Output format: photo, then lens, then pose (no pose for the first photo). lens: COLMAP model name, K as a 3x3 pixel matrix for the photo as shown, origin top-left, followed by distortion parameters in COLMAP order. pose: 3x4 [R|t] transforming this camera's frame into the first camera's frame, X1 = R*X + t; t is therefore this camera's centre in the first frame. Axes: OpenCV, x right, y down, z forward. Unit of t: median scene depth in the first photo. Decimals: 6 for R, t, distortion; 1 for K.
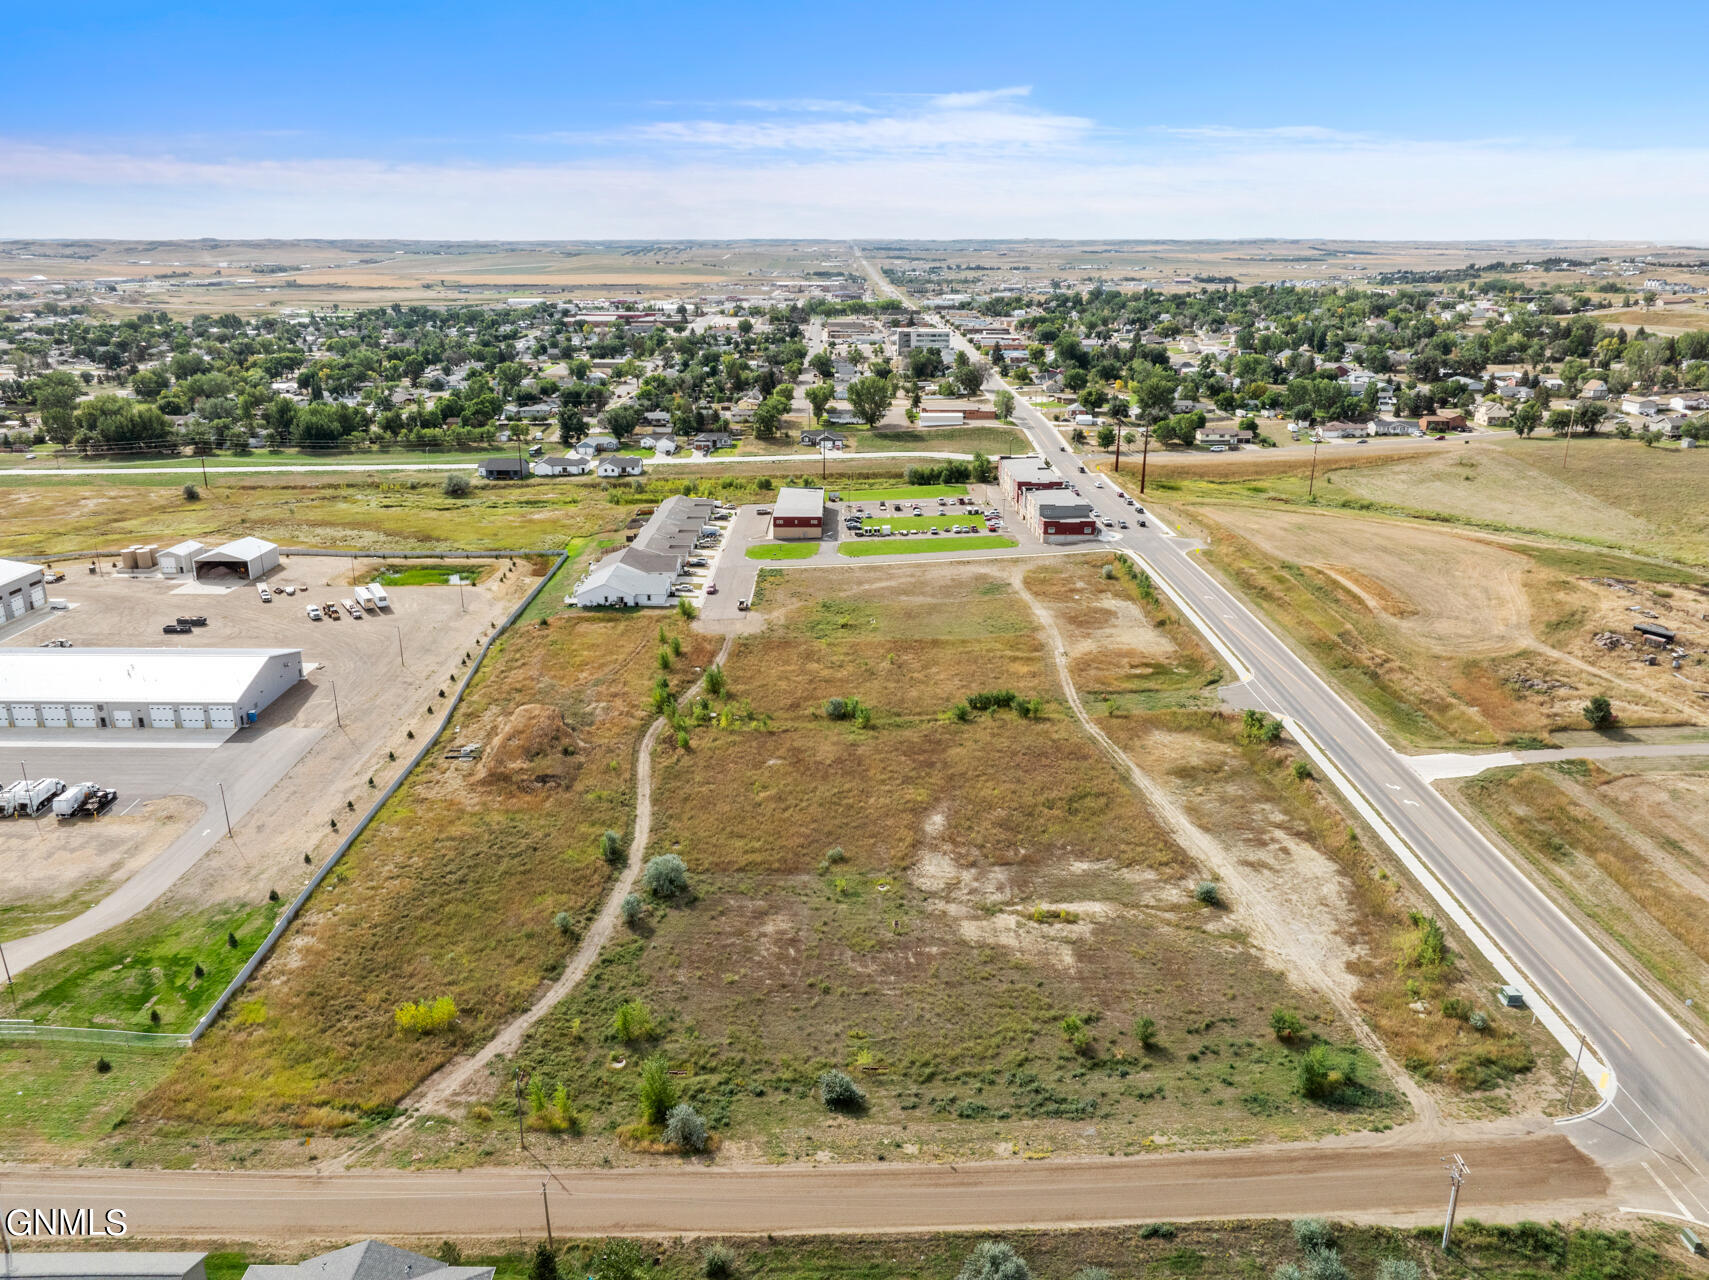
lens RADIAL K [[1220.2, 0, 854.7], [0, 1220.2, 610.8], [0, 0, 1]] dist [-0.039834, 0.007916]
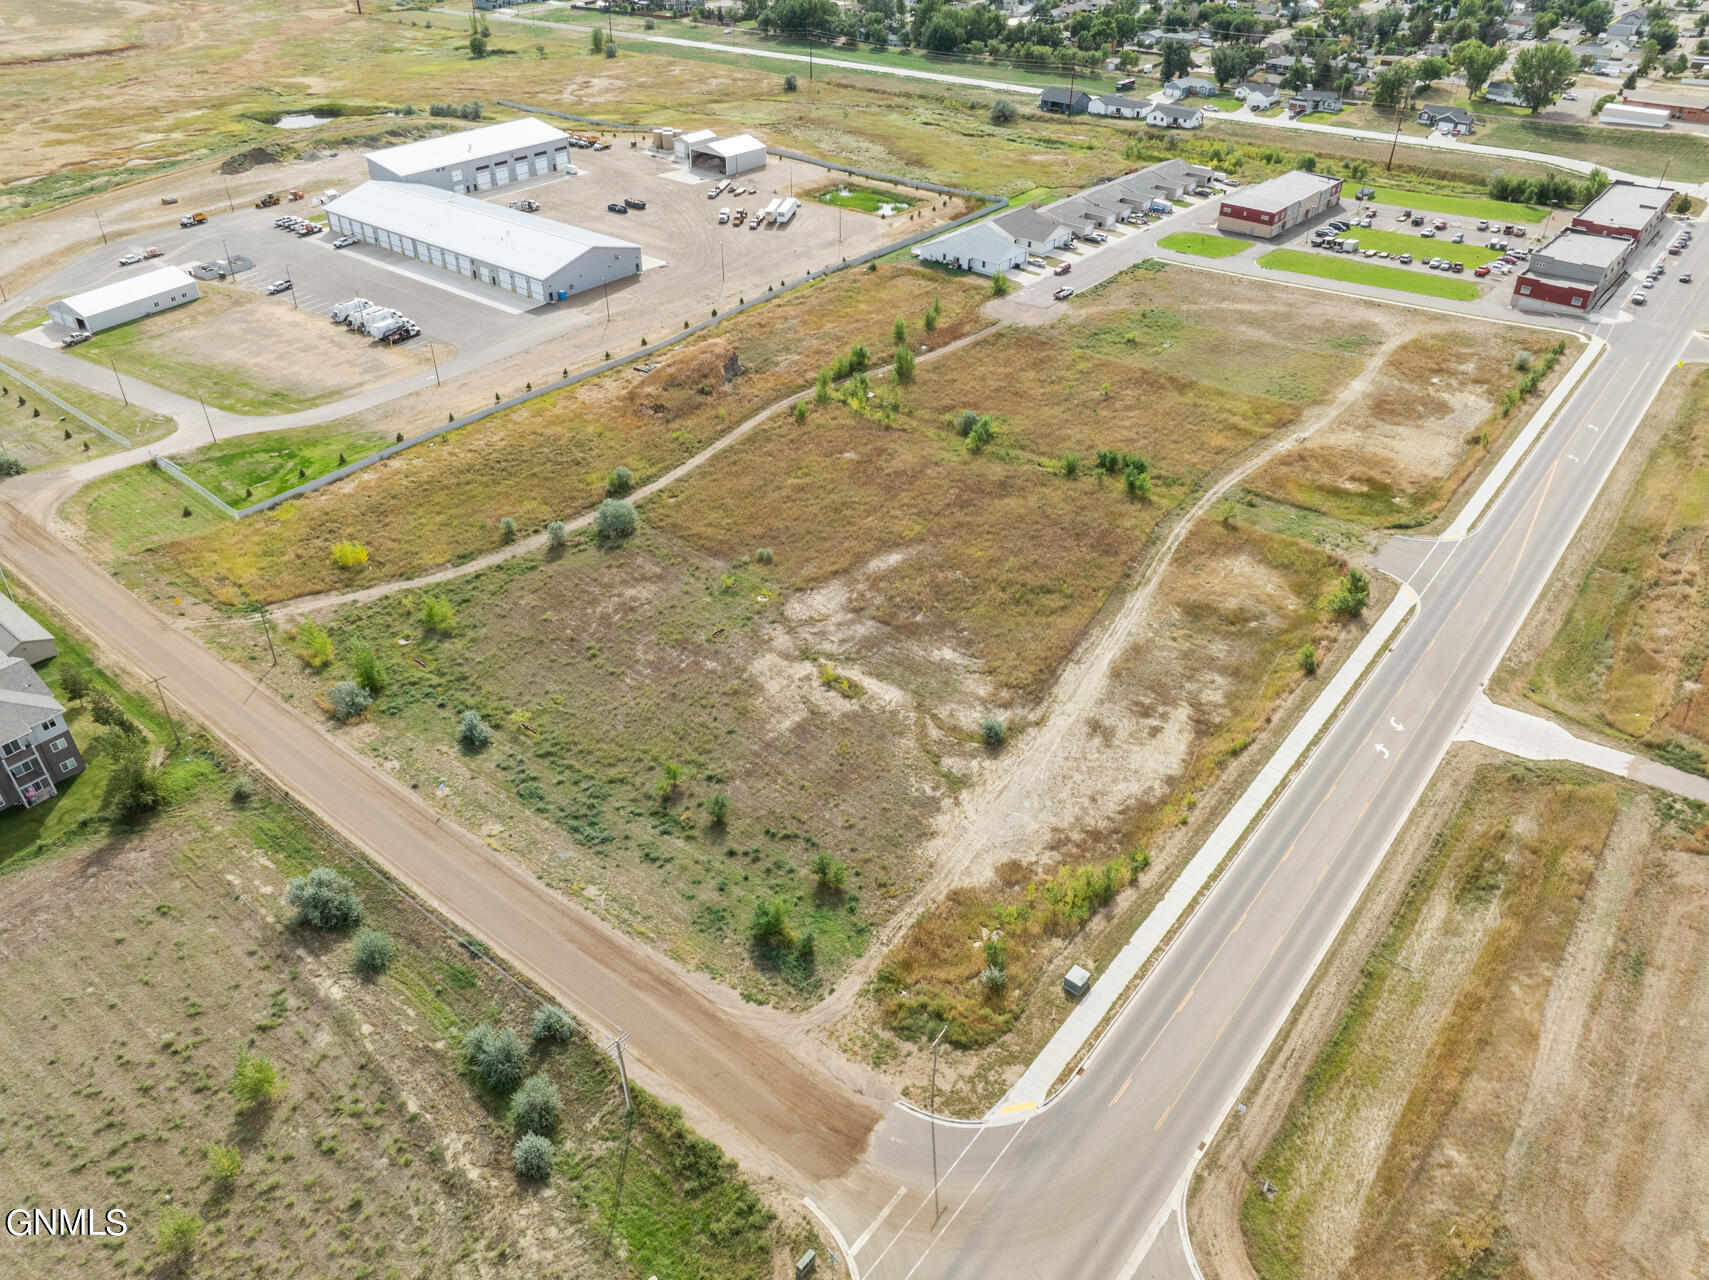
lens RADIAL K [[1220.2, 0, 853.5], [0, 1220.2, 628.8], [0, 0, 1]] dist [-0.039834, 0.007916]
pose [[0.774211, 0.361461, -0.519560, 0.536728], [-0.189402, 0.915580, 0.354740, -0.104452], [0.603923, -0.176238, 0.777314, 0.230521]]
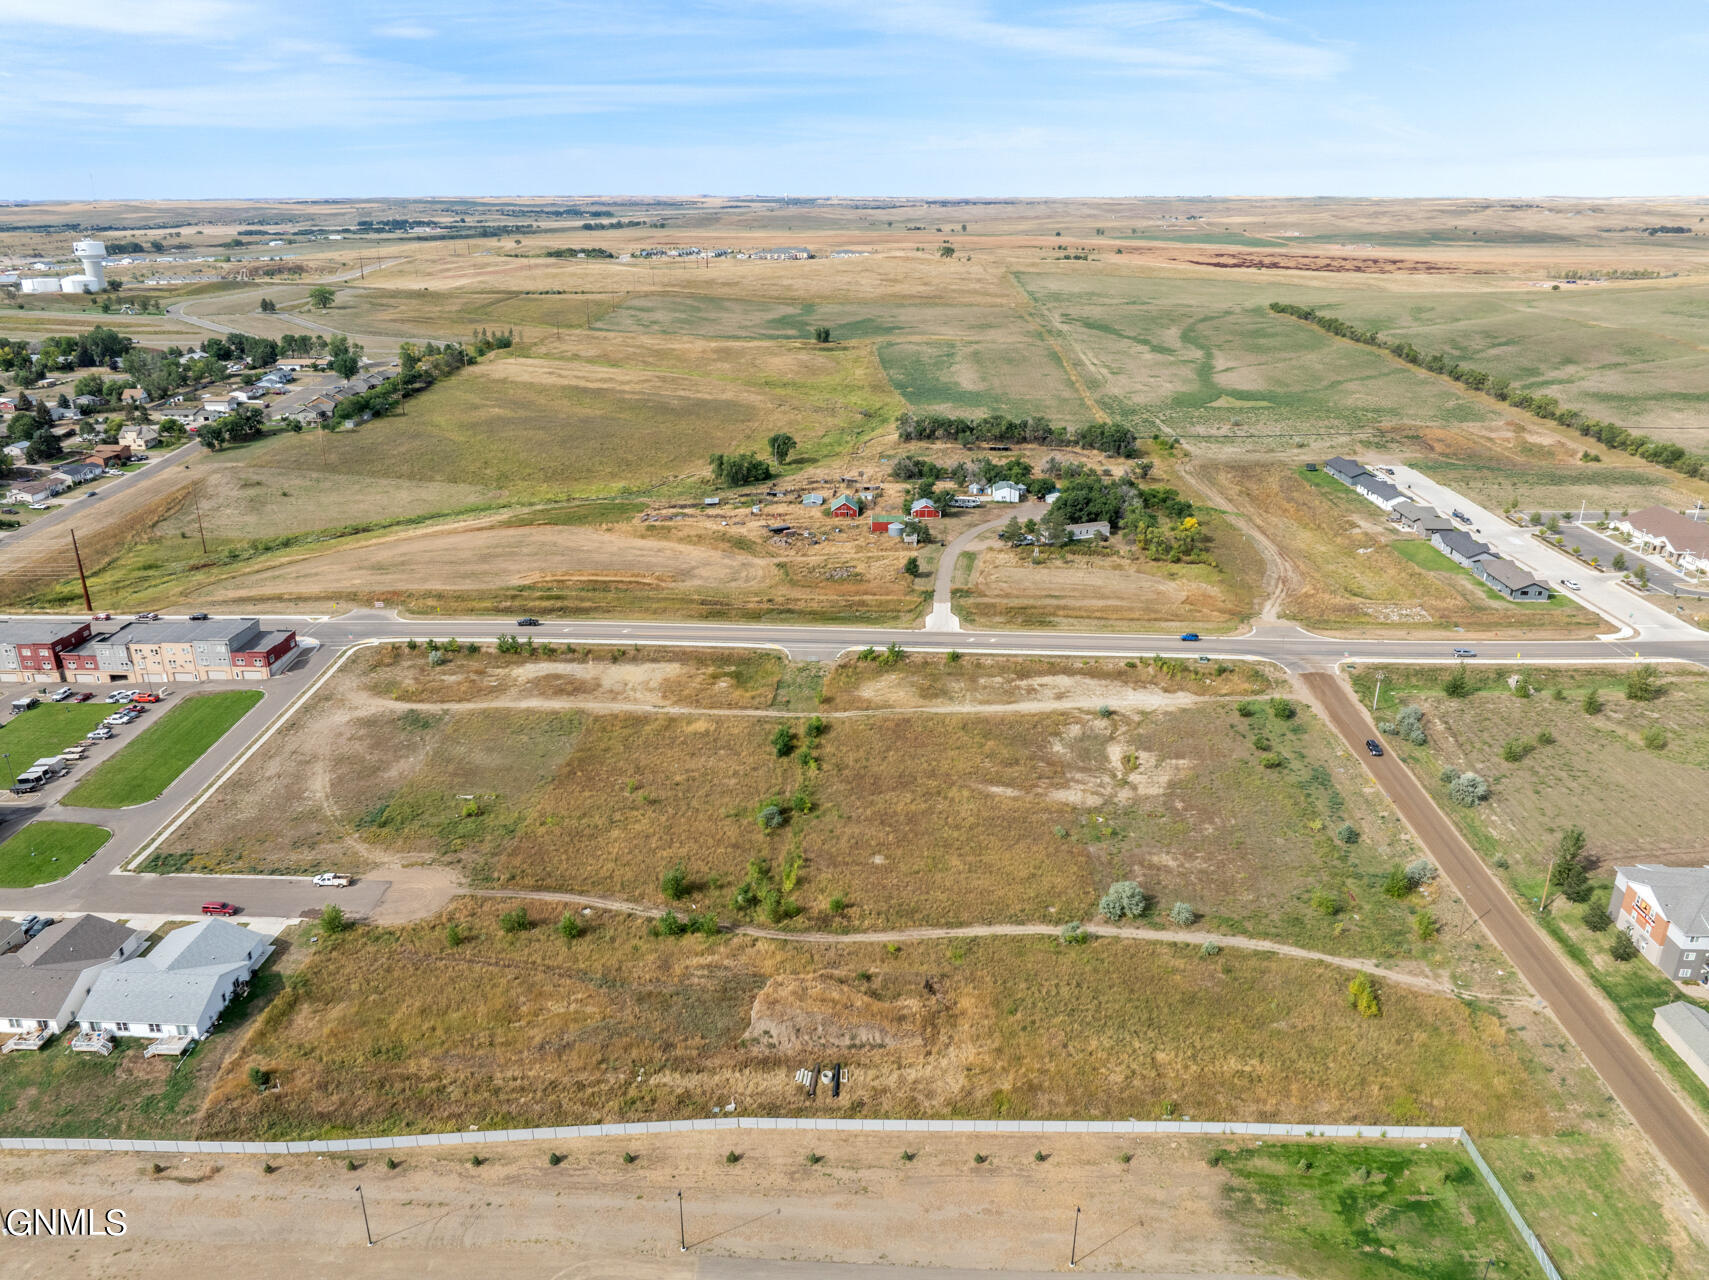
lens RADIAL K [[1220.2, 0, 861.6], [0, 1220.2, 614.3], [0, 0, 1]] dist [-0.039834, 0.007916]
pose [[0.041709, -0.332683, 0.942116, -1.034395], [0.286887, 0.907217, 0.307659, -0.409796], [-0.957056, 0.257449, 0.133282, 0.890584]]
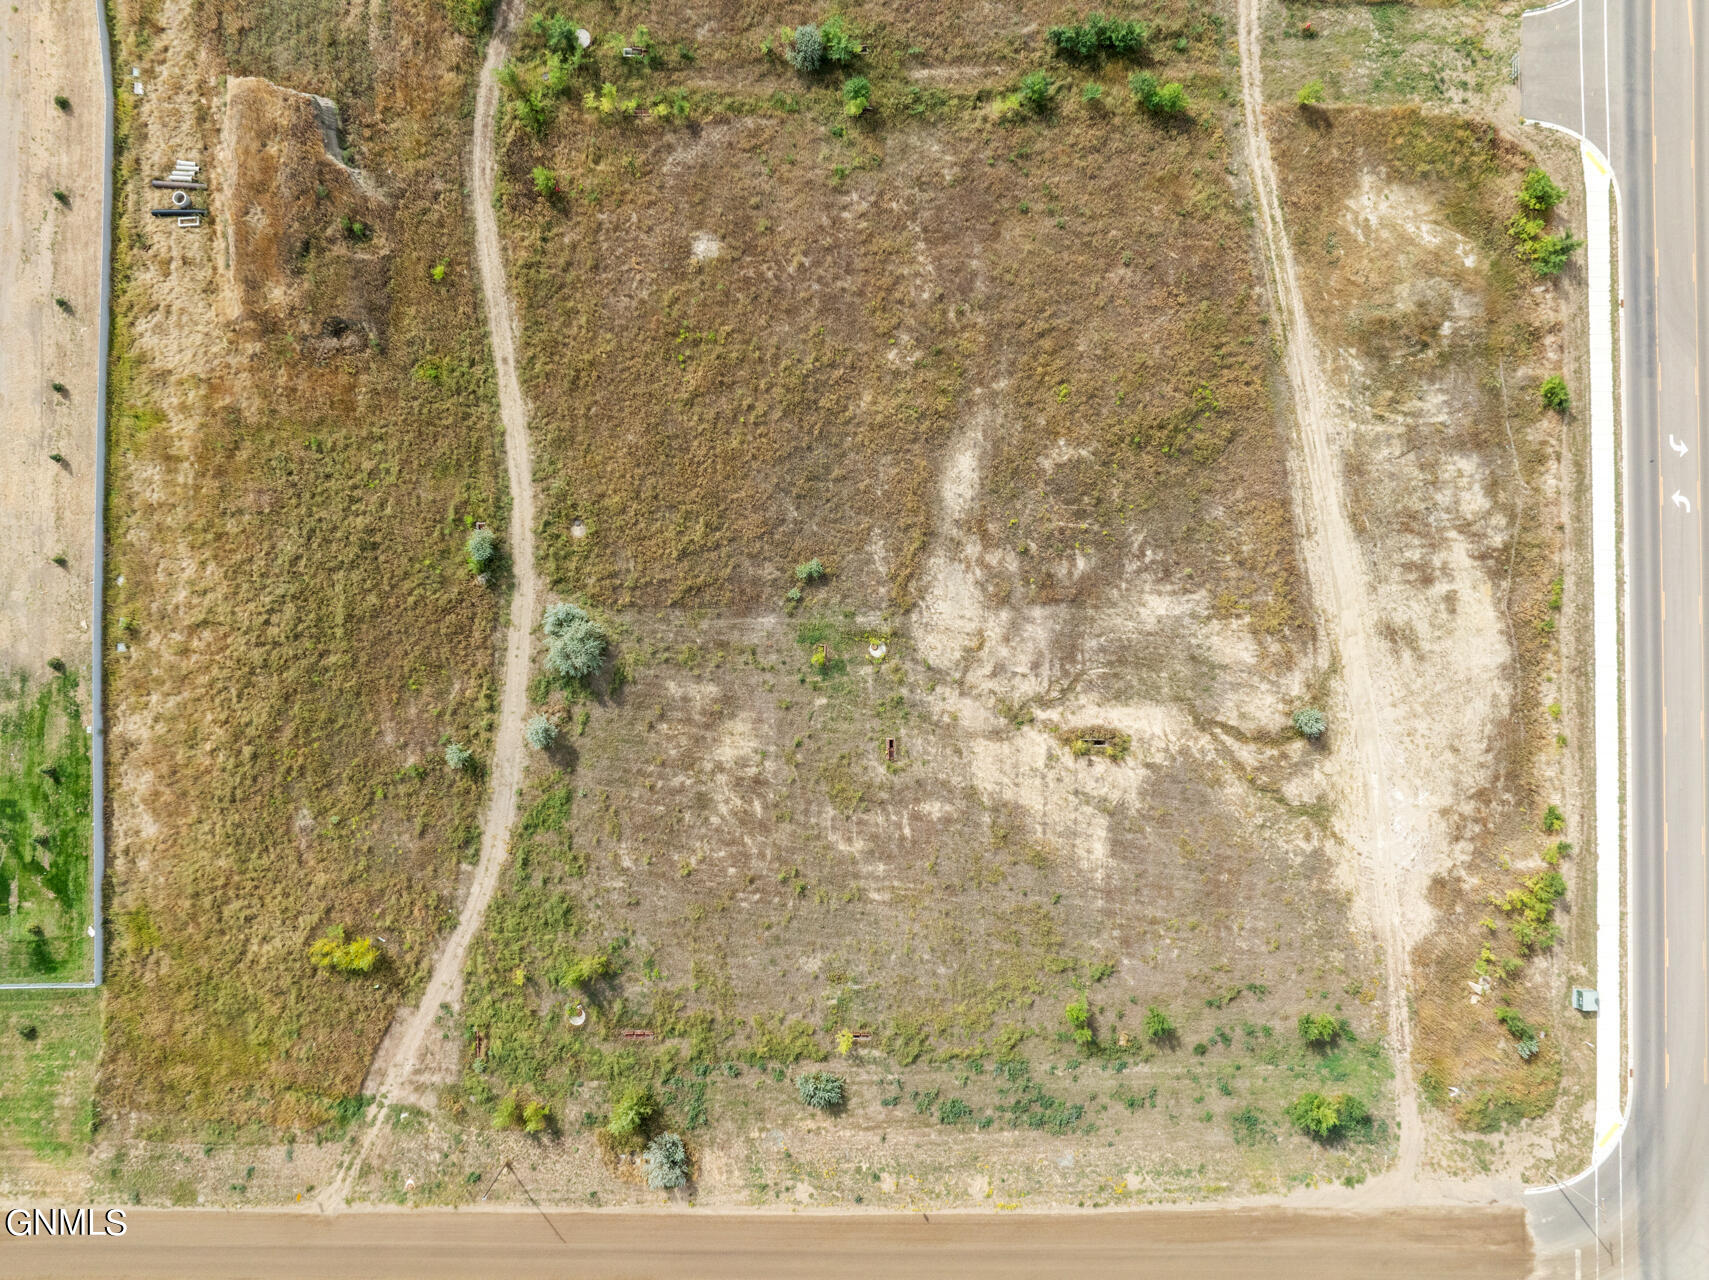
lens RADIAL K [[1220.2, 0, 869.5], [0, 1220.2, 649.1], [0, 0, 1]] dist [-0.039834, 0.007916]
pose [[0.999936, 0.007465, 0.008471, 0.011260], [-0.010392, 0.315189, 0.948972, -0.408964], [0.004415, -0.949000, 0.315246, 0.676410]]
